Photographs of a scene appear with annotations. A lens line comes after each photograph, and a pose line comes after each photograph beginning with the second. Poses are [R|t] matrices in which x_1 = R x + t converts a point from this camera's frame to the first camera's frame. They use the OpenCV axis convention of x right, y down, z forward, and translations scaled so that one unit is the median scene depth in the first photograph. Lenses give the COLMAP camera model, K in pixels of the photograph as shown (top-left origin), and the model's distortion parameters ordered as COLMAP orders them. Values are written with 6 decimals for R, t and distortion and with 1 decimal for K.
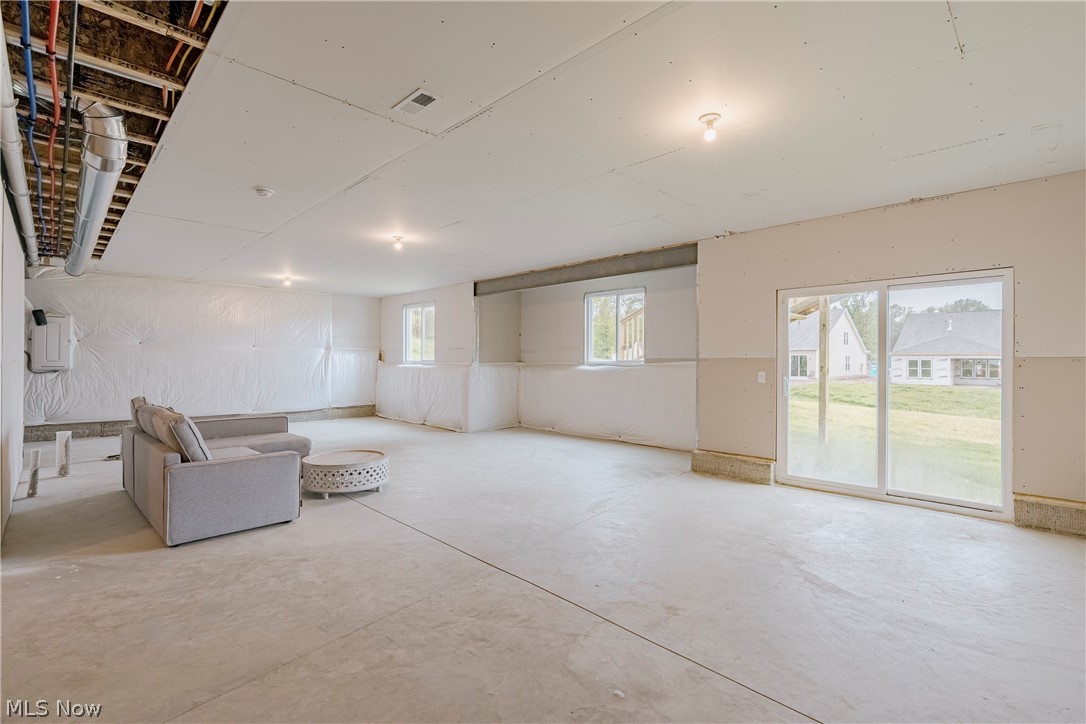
lens RADIAL K [[492.4, 0, 544.6], [0, 492.4, 361.9], [0, 0, 1]] dist [-0.012226, 0.002775]
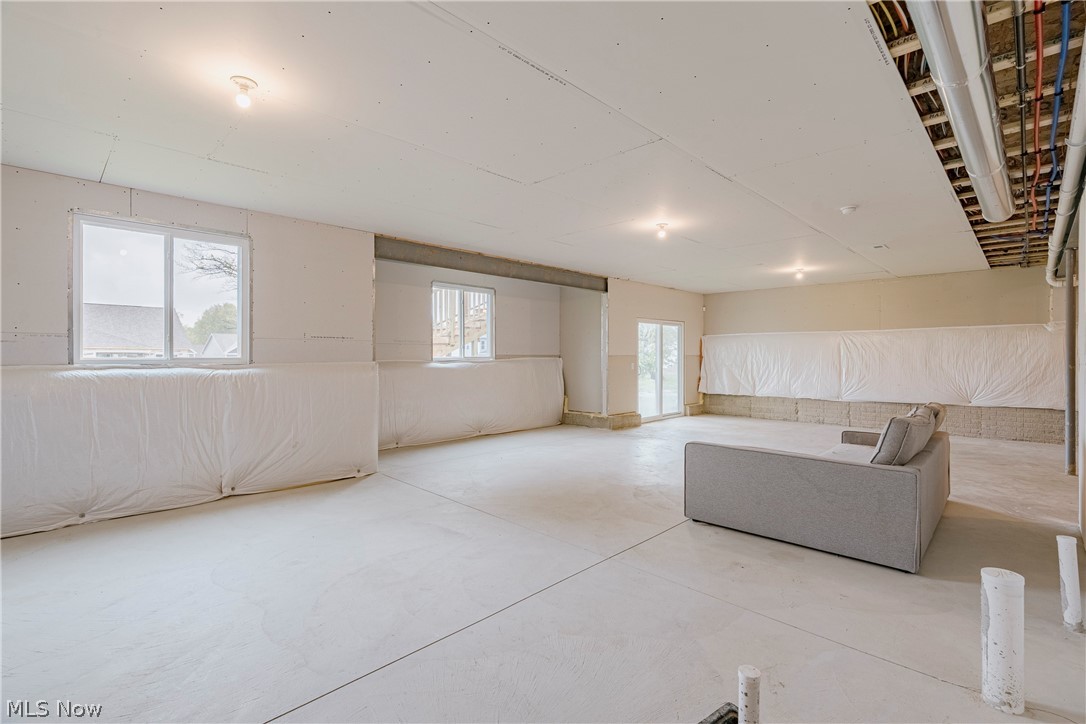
lens RADIAL K [[492.4, 0, 544.7], [0, 492.4, 357.8], [0, 0, 1]] dist [-0.012226, 0.002775]
pose [[0.001856, -0.006154, 0.999979, -0.898277], [0.002018, 0.999979, 0.006150, -0.006869], [-0.999996, 0.002007, 0.001868, 0.894298]]
